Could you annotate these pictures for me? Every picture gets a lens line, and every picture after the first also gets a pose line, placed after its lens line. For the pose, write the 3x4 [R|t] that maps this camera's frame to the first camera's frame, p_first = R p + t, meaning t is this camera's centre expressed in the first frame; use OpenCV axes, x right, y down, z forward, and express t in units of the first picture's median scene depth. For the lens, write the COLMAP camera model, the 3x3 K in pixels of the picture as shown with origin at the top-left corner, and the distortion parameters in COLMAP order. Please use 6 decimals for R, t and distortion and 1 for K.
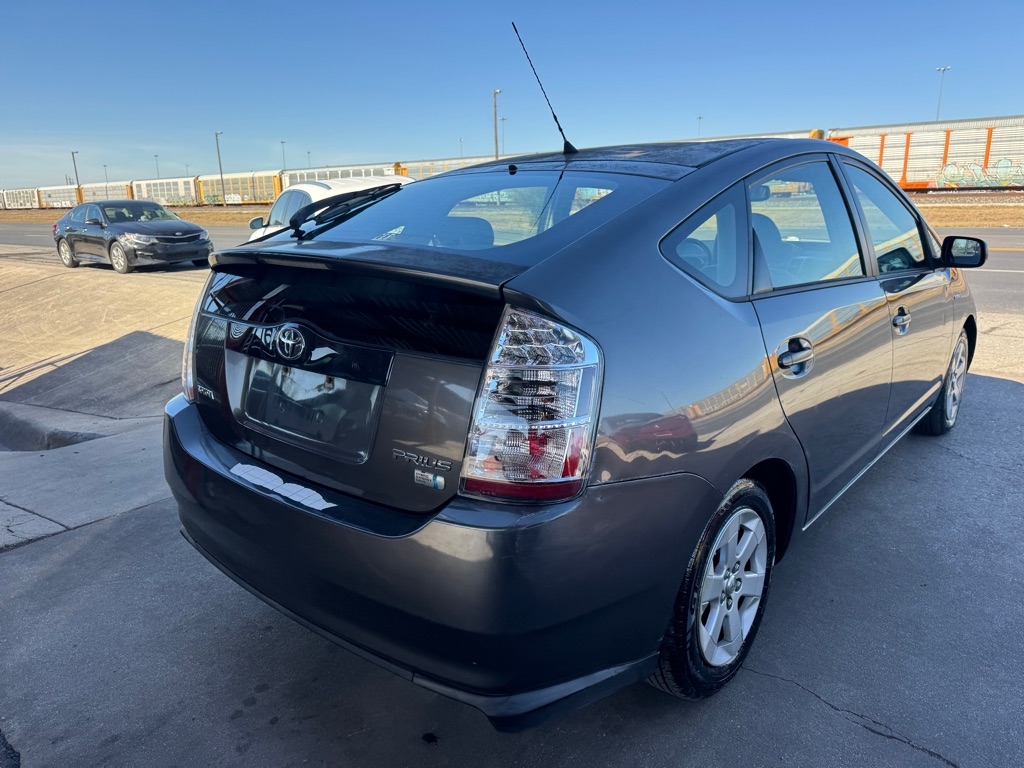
lens RADIAL K [[719.3, 0, 511.5], [0, 719.3, 394.3], [0, 0, 1]] dist [0.040760, -0.051678]
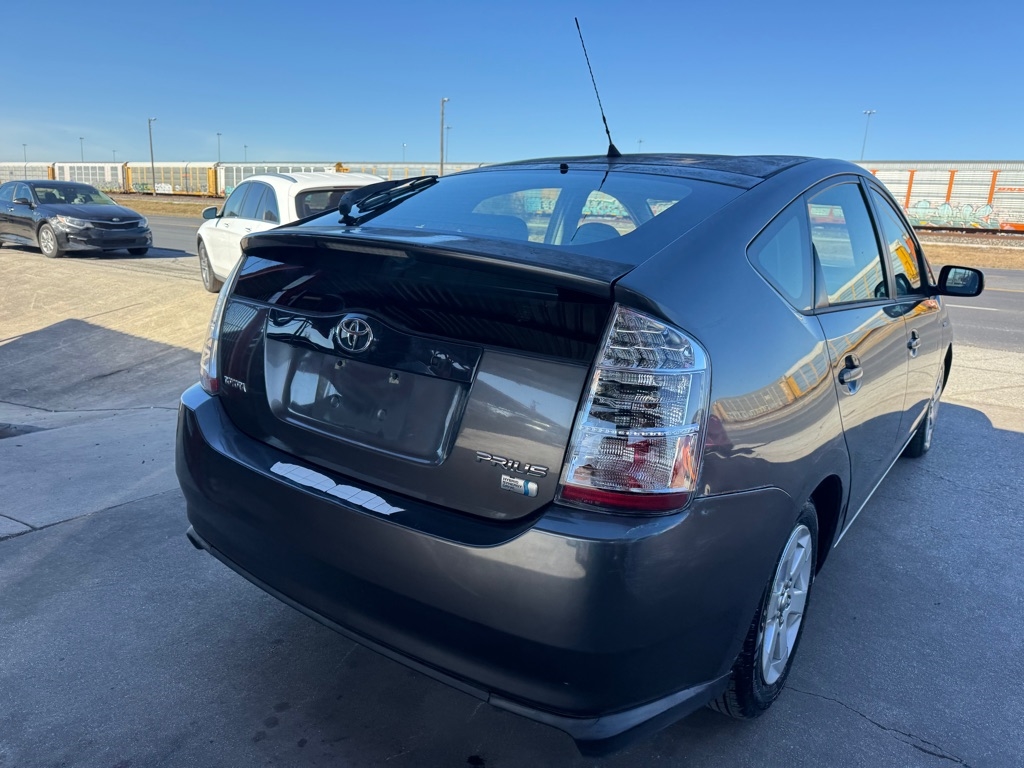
lens RADIAL K [[719.3, 0, 516.5], [0, 719.3, 392.5], [0, 0, 1]] dist [0.040760, -0.051678]
pose [[0.994438, 0.041421, 0.096837, -0.159179], [-0.039837, 0.999040, -0.018242, 0.010859], [-0.097499, 0.014283, 0.995133, 0.049089]]
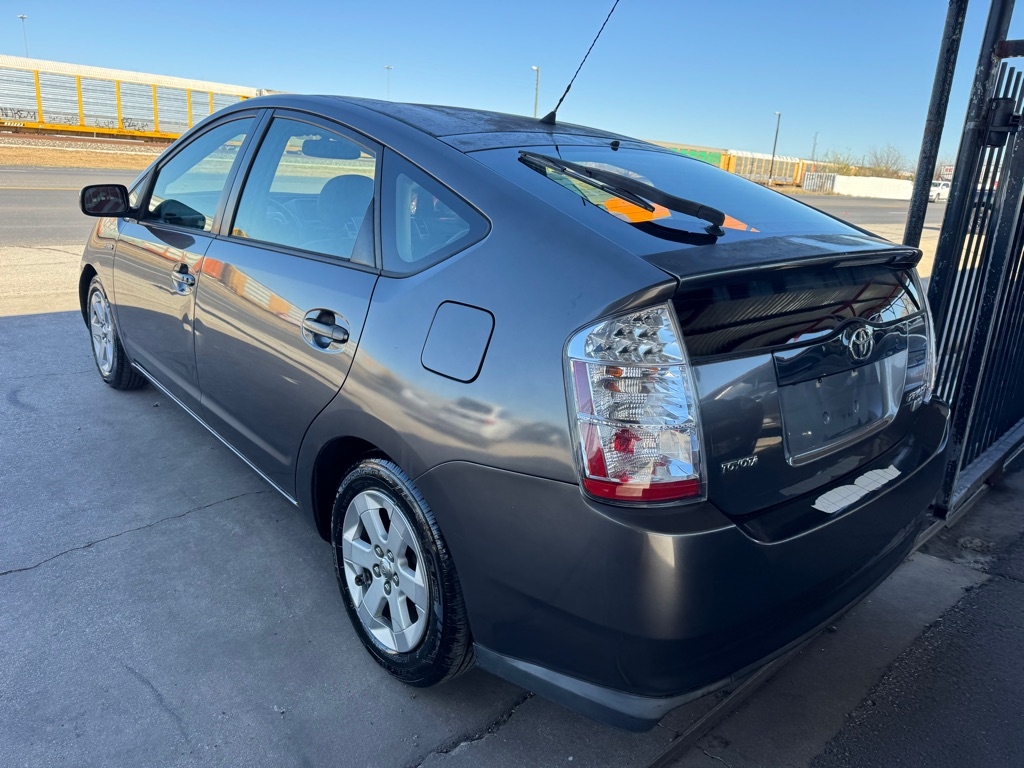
lens RADIAL K [[719.3, 0, 531.7], [0, 719.3, 370.9], [0, 0, 1]] dist [0.040760, -0.051678]
pose [[0.104789, -0.251093, 0.962274, -1.124164], [0.180937, 0.956266, 0.229822, -0.293123], [-0.977896, 0.150028, 0.145638, 1.119759]]
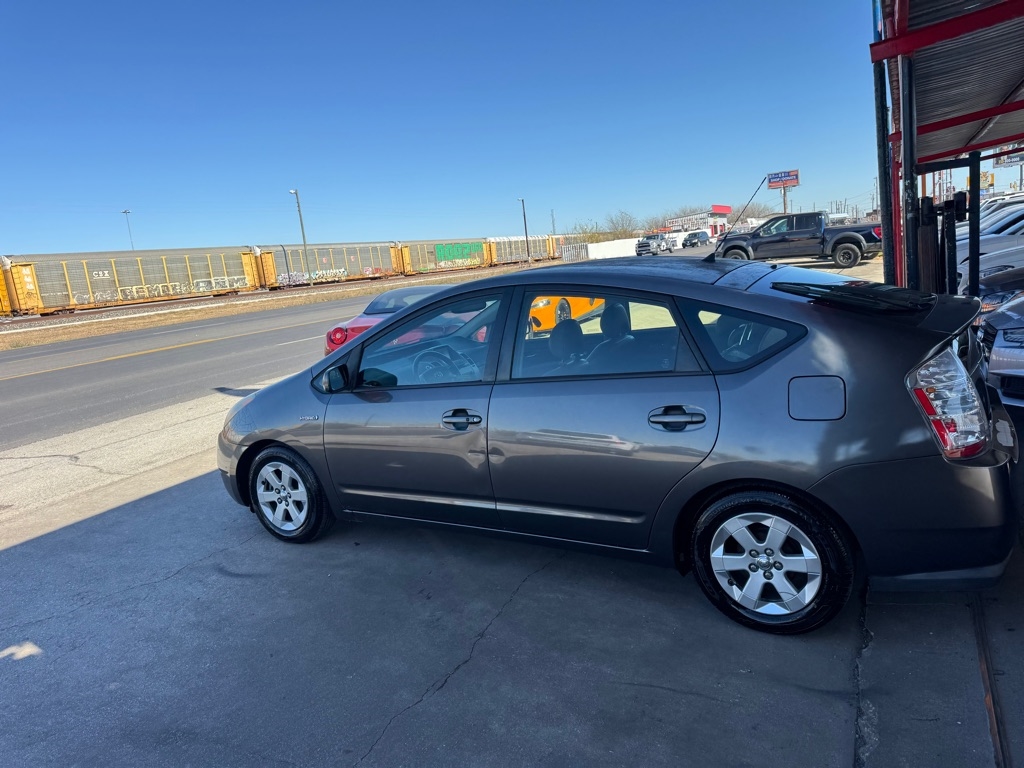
lens RADIAL K [[719.3, 0, 510.0], [0, 719.3, 382.7], [0, 0, 1]] dist [0.040760, -0.051678]
pose [[-0.189684, -0.130954, 0.973073, -1.532702], [0.348044, 0.917741, 0.191353, -0.626481], [-0.918088, 0.374969, -0.128503, 1.974669]]
